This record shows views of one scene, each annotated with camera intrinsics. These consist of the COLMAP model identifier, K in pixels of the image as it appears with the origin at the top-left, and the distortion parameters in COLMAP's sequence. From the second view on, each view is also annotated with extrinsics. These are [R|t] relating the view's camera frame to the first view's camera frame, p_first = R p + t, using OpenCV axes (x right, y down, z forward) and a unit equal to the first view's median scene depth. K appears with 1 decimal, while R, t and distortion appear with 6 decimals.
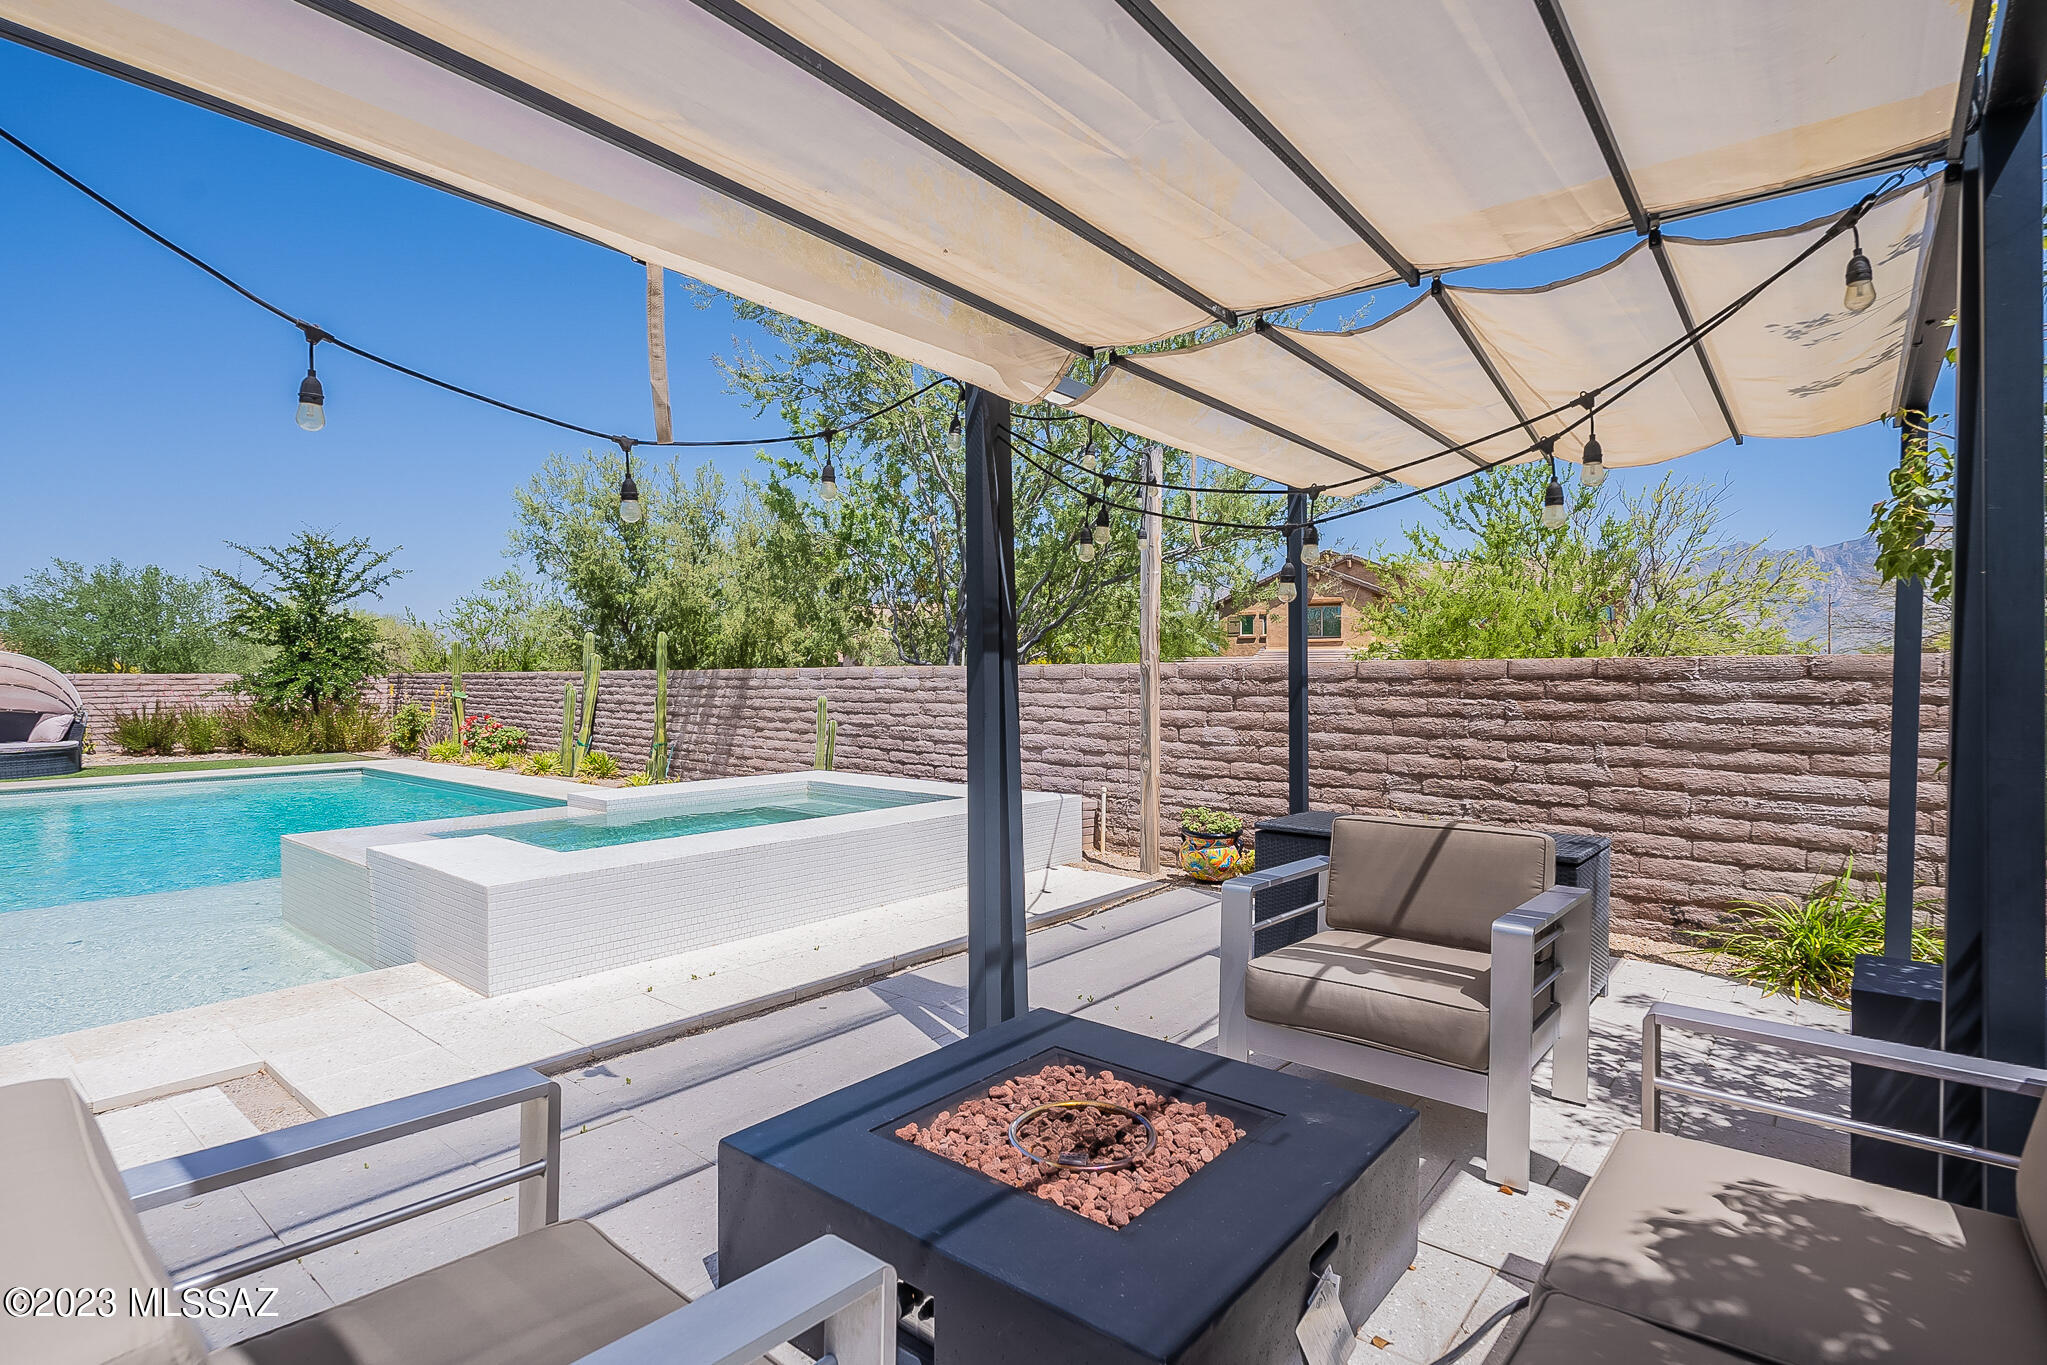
lens RADIAL K [[1001.6, 0, 1023.5], [0, 1001.6, 682.5], [0, 0, 1]] dist [-0.002145, -0.001235]
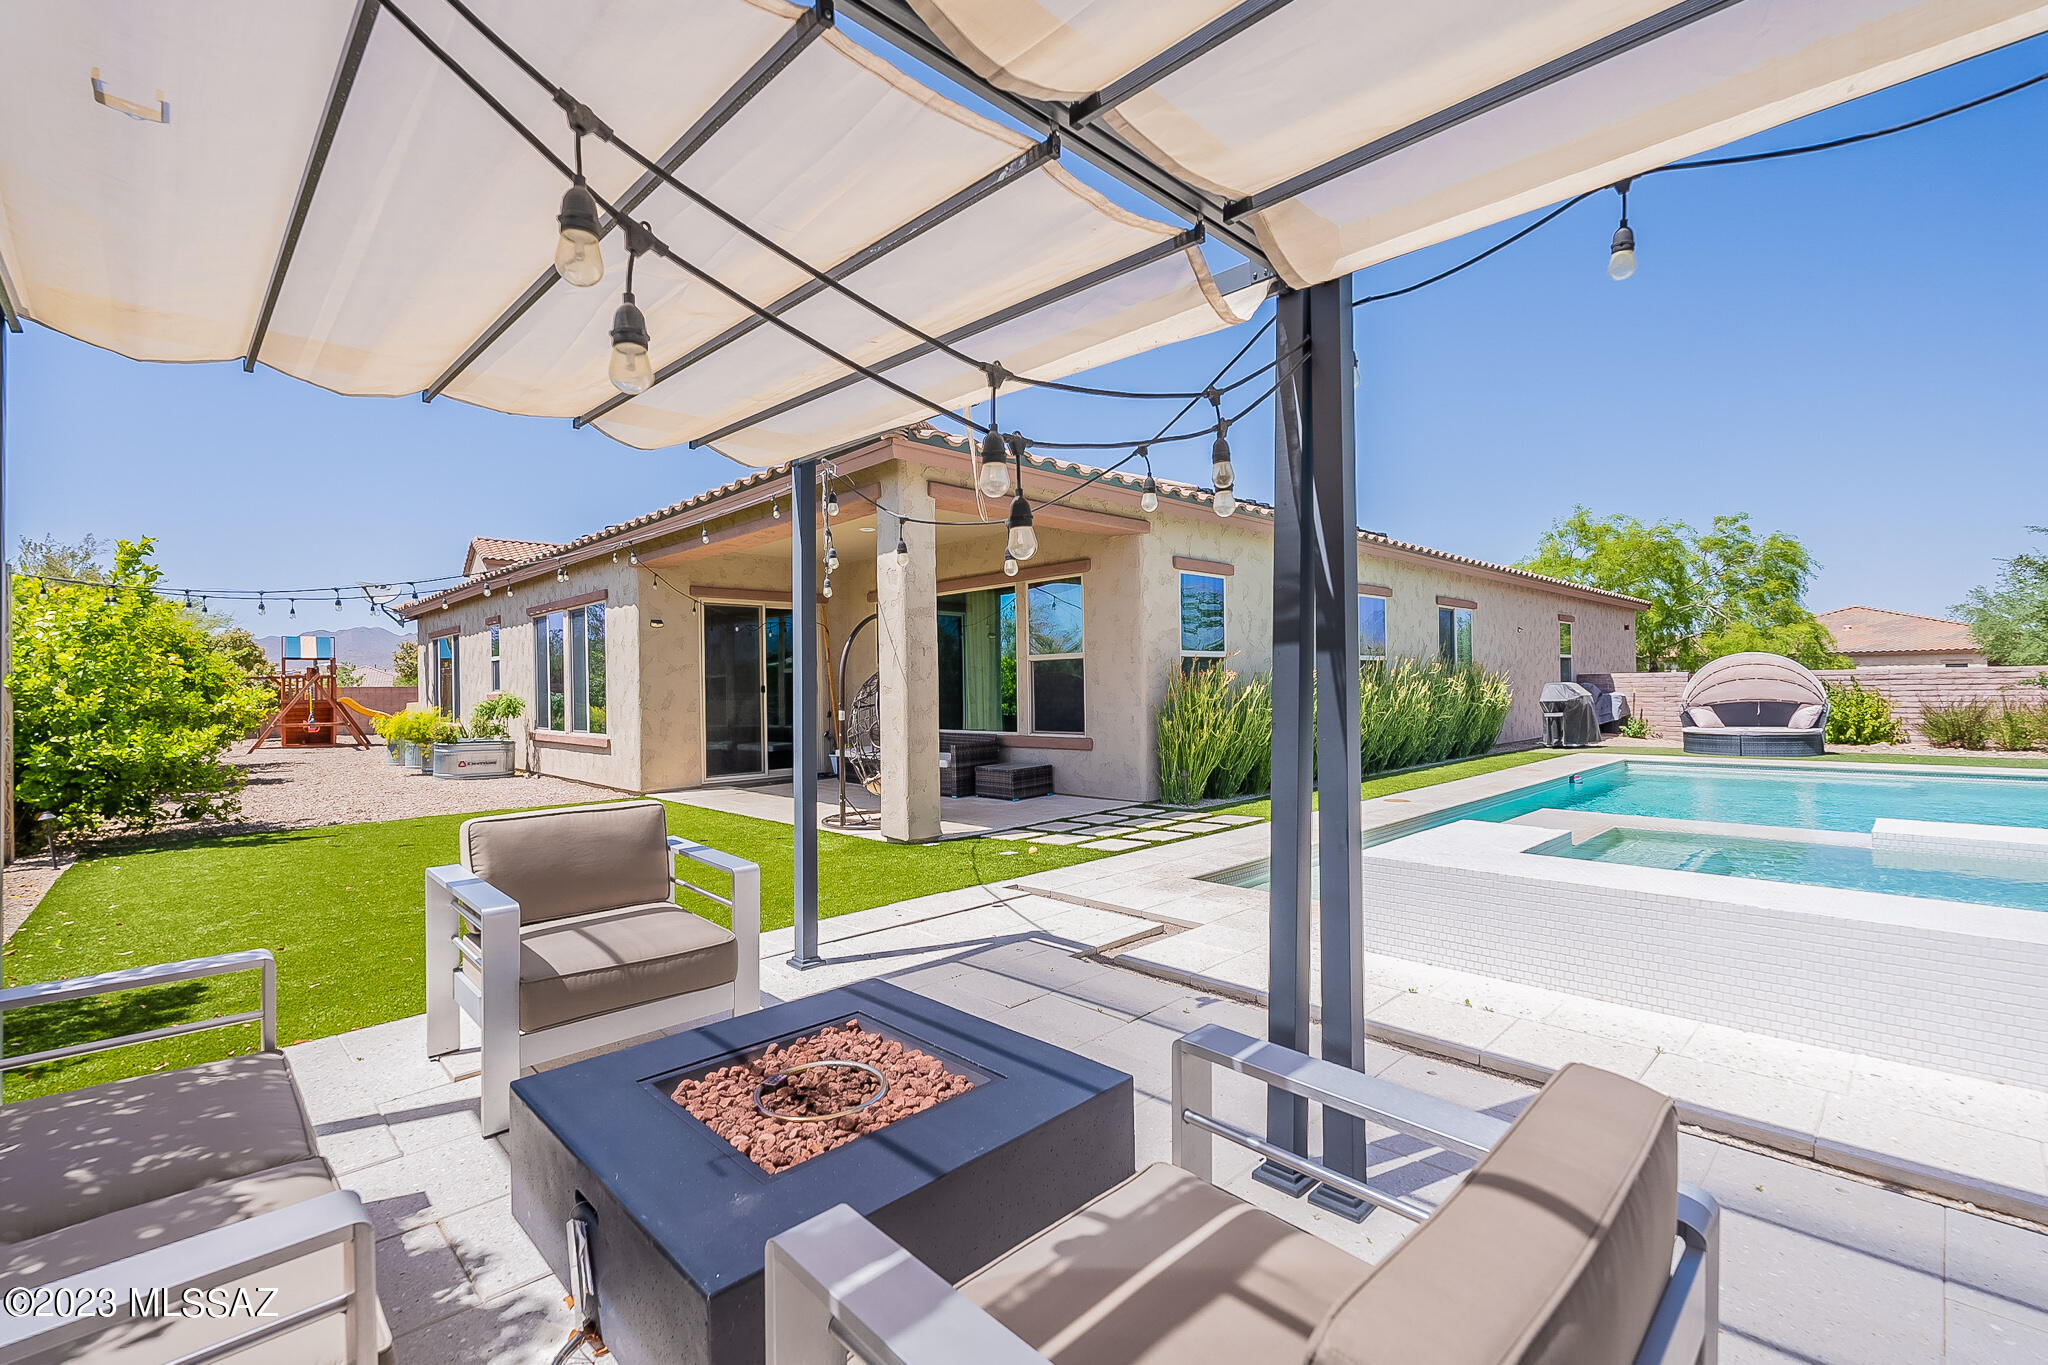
lens RADIAL K [[900.6, 0, 1024.0], [0, 900.6, 682.5], [0, 0, 1]] dist [-0.002985, -0.000256]
pose [[-0.104703, -0.002025, -0.994501, 0.165011], [0.010083, 0.999944, -0.003097, -0.000114], [0.994452, -0.010352, -0.104677, 0.211996]]
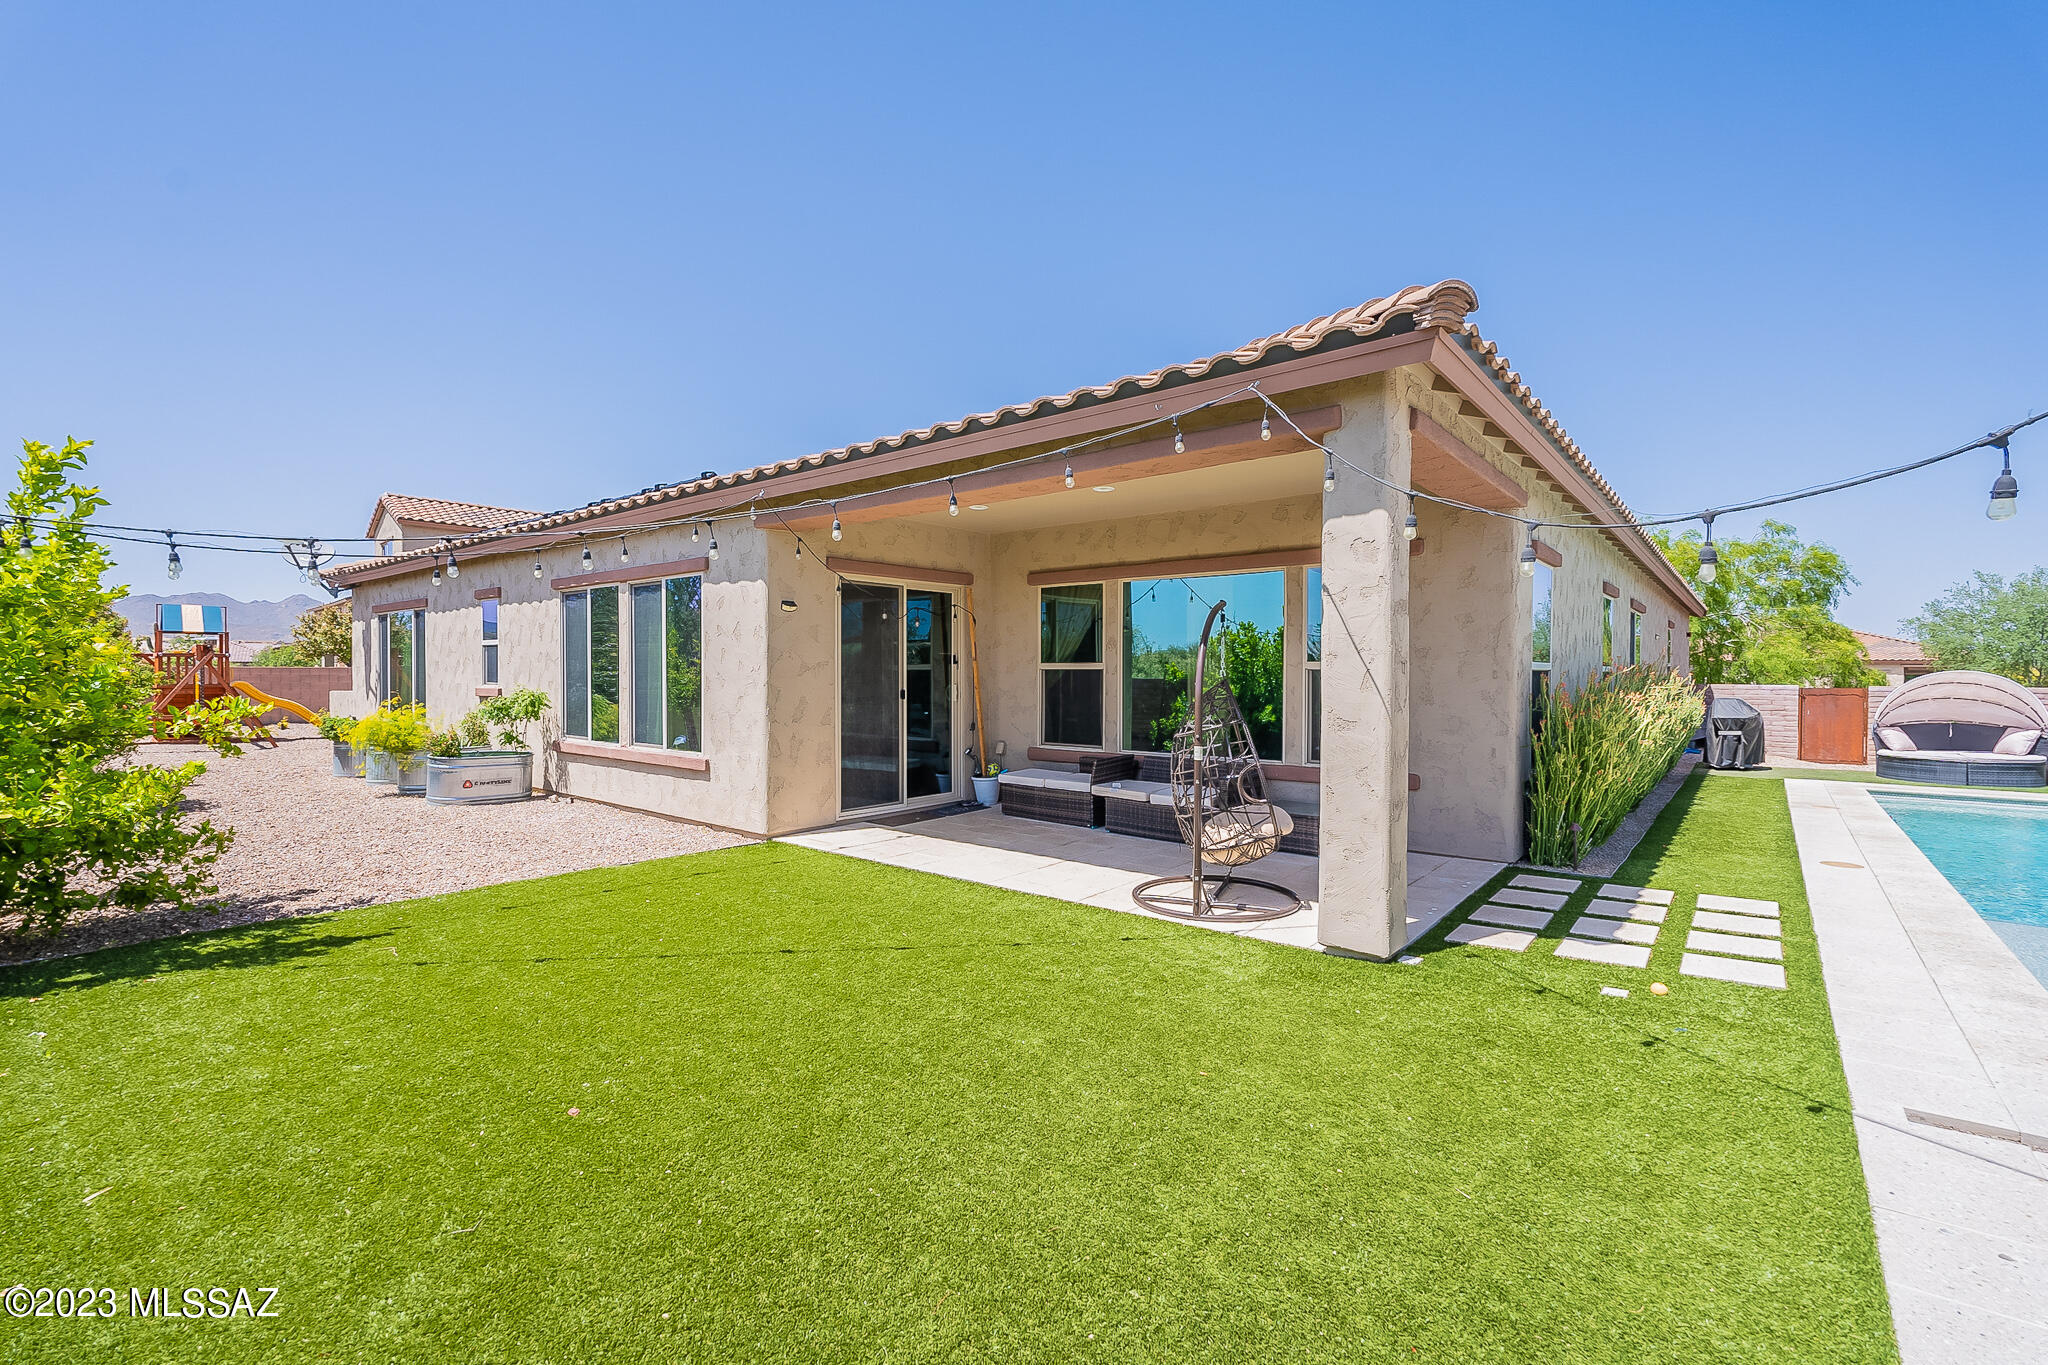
lens RADIAL K [[900.3, 0, 1024.0], [0, 900.3, 682.5], [0, 0, 1]] dist [-0.001619, -0.000769]
pose [[0.003585, 0.011982, -0.999922, -0.020165], [-0.010483, 0.999874, 0.011944, -0.018388], [0.999939, 0.010440, 0.003711, -0.066134]]
